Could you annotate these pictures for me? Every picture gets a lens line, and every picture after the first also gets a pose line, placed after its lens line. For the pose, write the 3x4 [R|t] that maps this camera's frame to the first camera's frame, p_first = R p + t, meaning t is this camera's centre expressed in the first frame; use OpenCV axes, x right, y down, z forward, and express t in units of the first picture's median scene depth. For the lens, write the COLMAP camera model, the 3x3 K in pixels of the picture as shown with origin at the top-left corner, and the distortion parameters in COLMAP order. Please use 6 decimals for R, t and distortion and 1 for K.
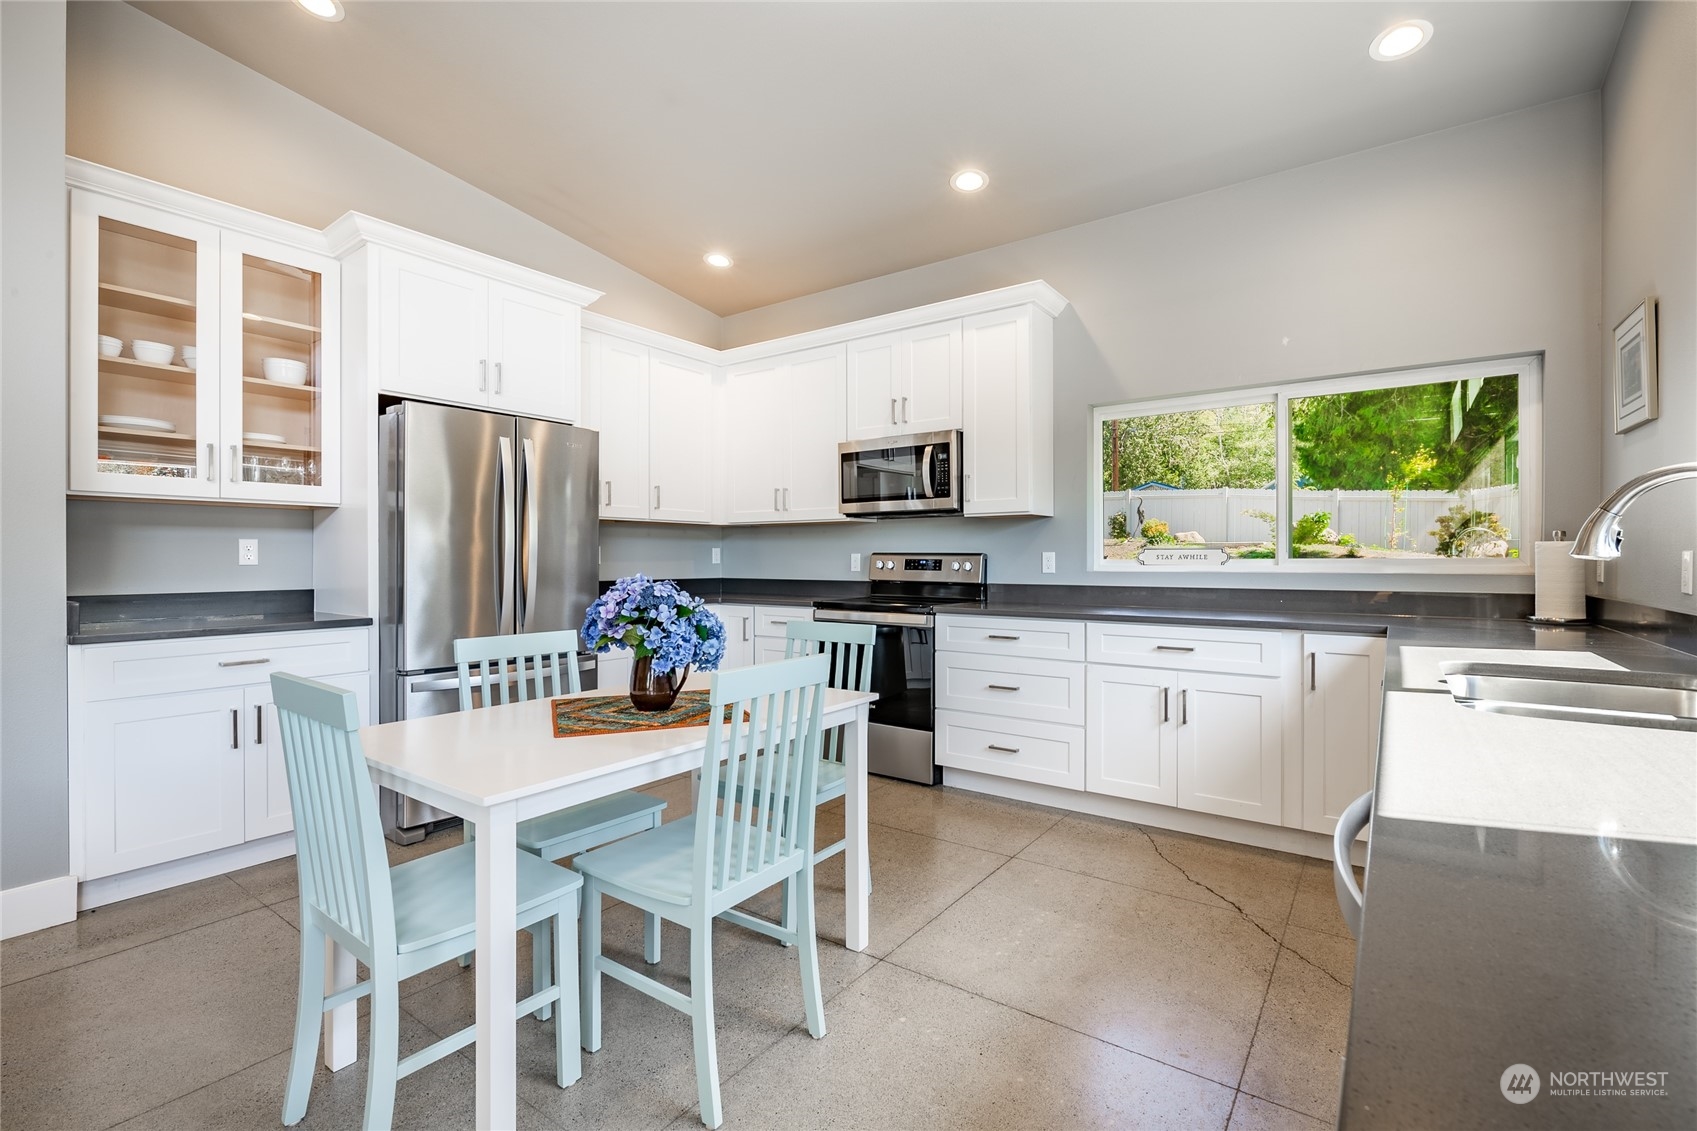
lens RADIAL K [[741.4, 0, 859.0], [0, 741.4, 558.9], [0, 0, 1]] dist [-0.008320, -0.000390]
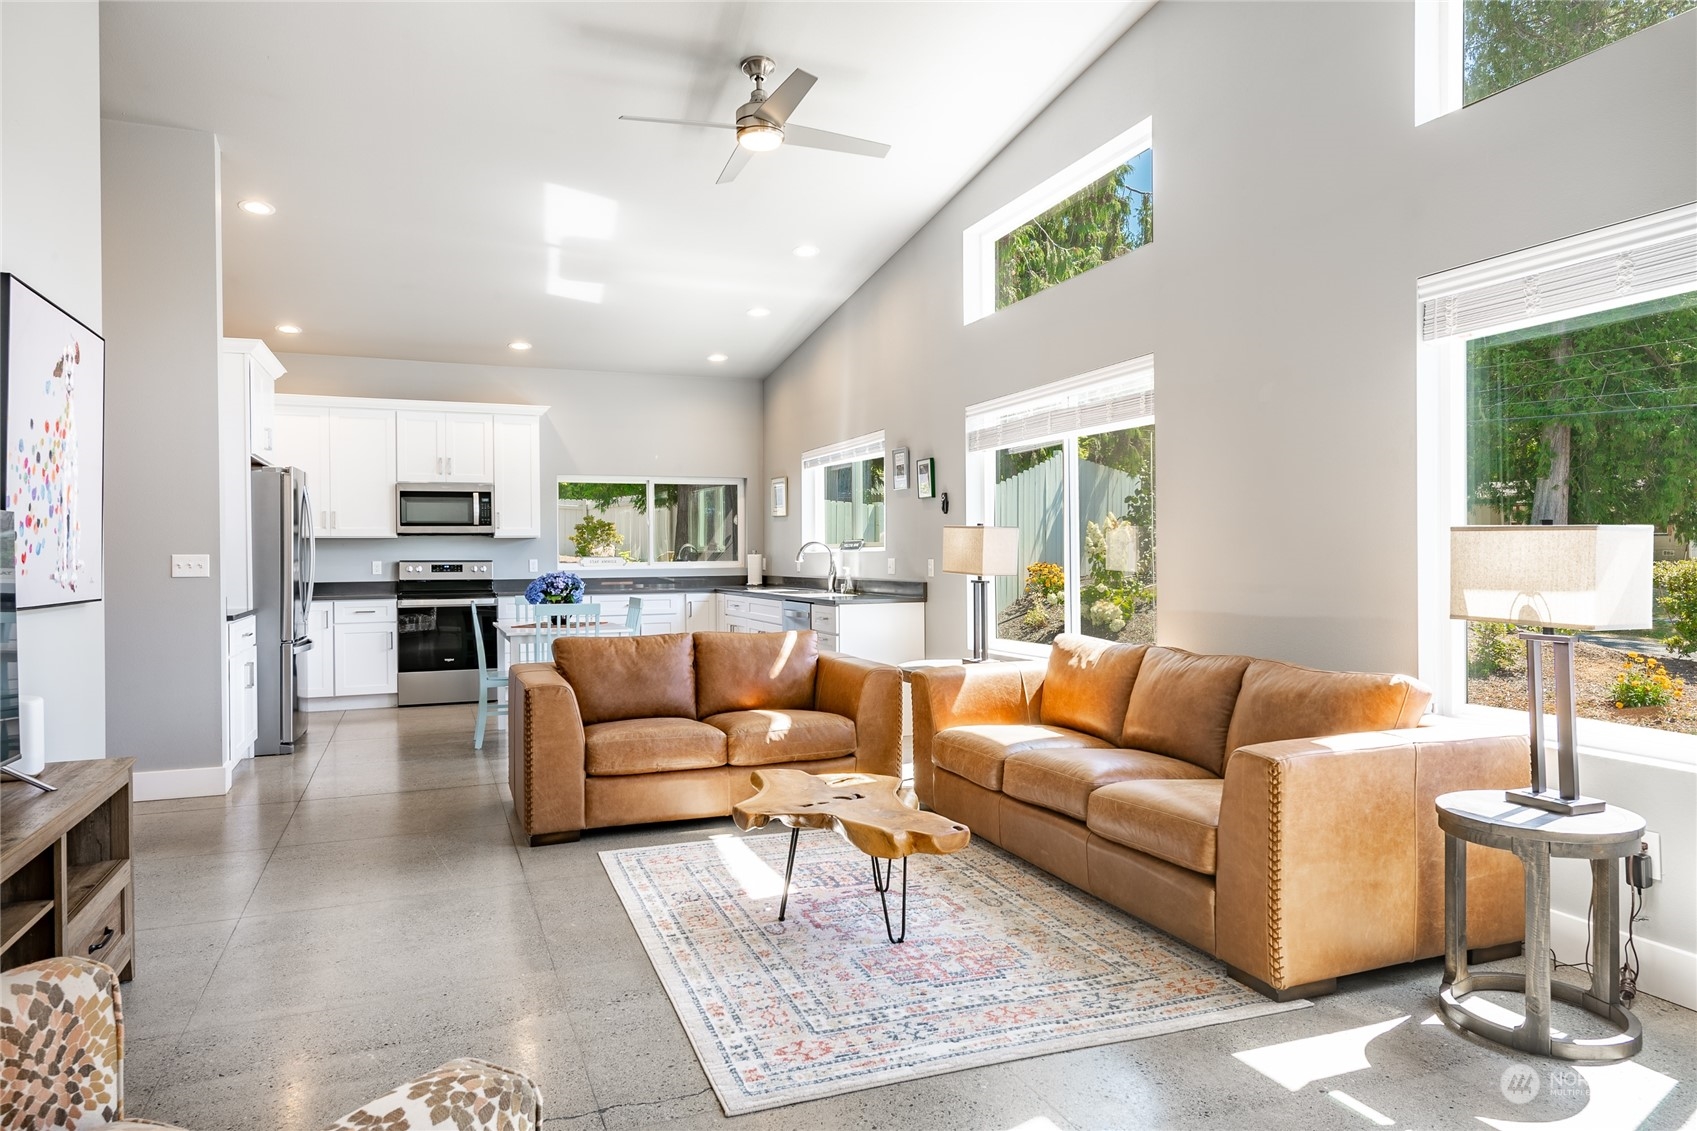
lens RADIAL K [[1078.8, 0, 846.2], [0, 1078.8, 564.7], [0, 0, 1]] dist [0.002262, 0.001854]
pose [[0.540295, -0.011904, 0.841391, -1.422065], [0.009808, 0.999921, 0.007849, -0.009638], [-0.841418, 0.004011, 0.540370, -0.911555]]
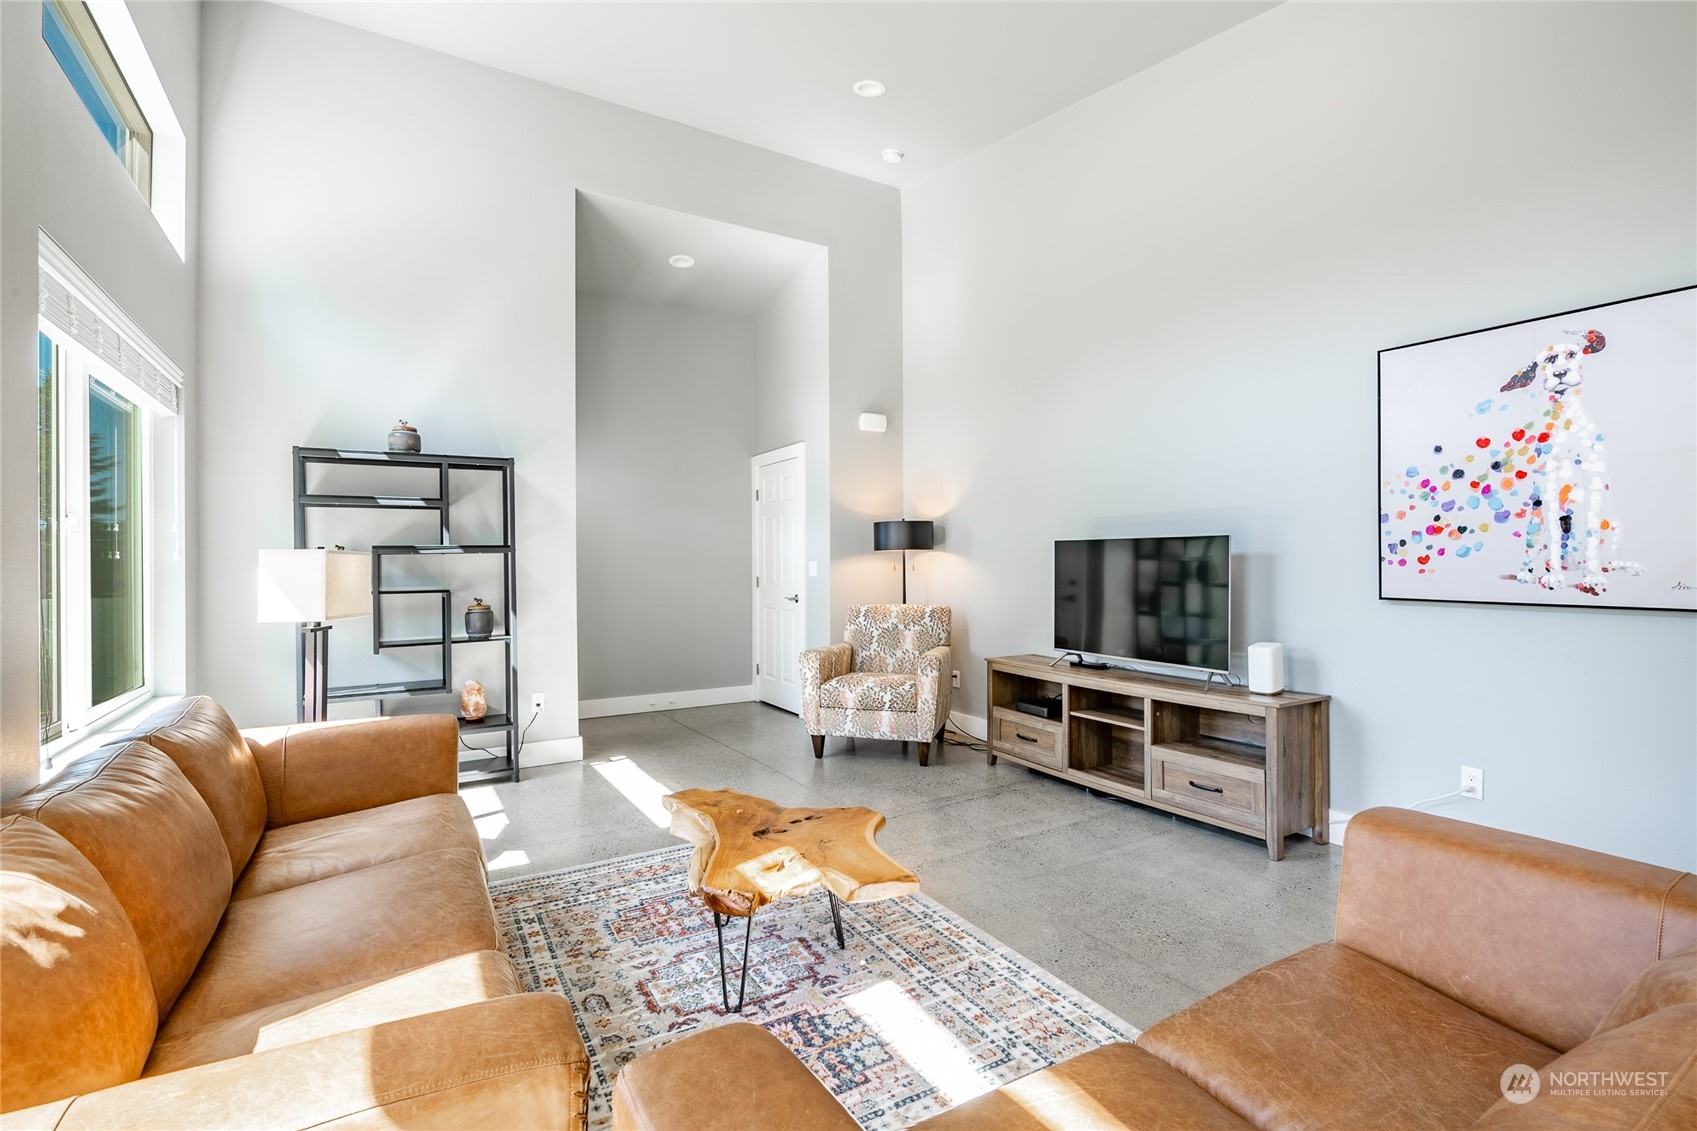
lens RADIAL K [[766.0, 0, 862.6], [0, 766.0, 554.8], [0, 0, 1]] dist [0.000796, -0.001139]
pose [[-0.382851, 0.000174, -0.923810, -0.140040], [0.002035, 0.999998, -0.000655, -0.019689], [0.923808, -0.002131, -0.382850, -0.128999]]
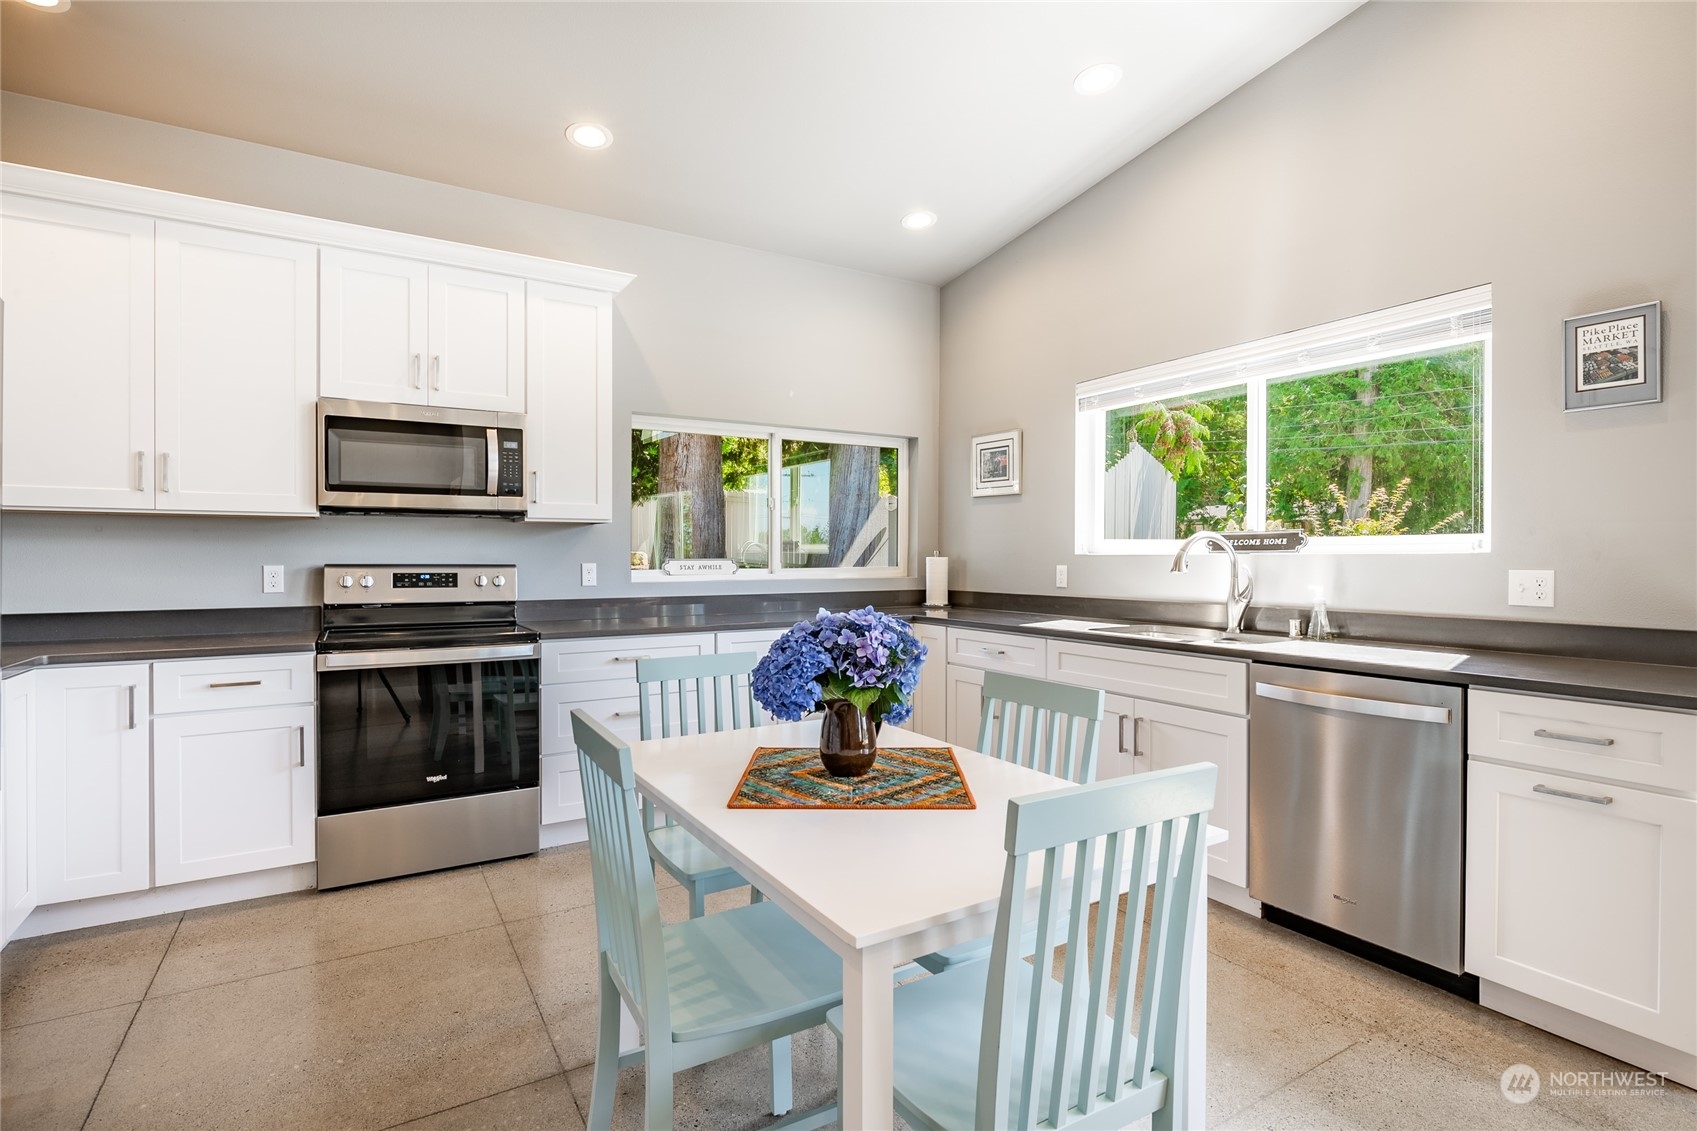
lens RADIAL K [[816.4, 0, 834.0], [0, 816.4, 562.0], [0, 0, 1]] dist [-0.001356, -0.000166]
pose [[0.403329, -0.006226, 0.915034, -0.552735], [0.001149, 0.999980, 0.006298, -0.016868], [-0.915054, -0.001488, 0.403328, 0.320491]]
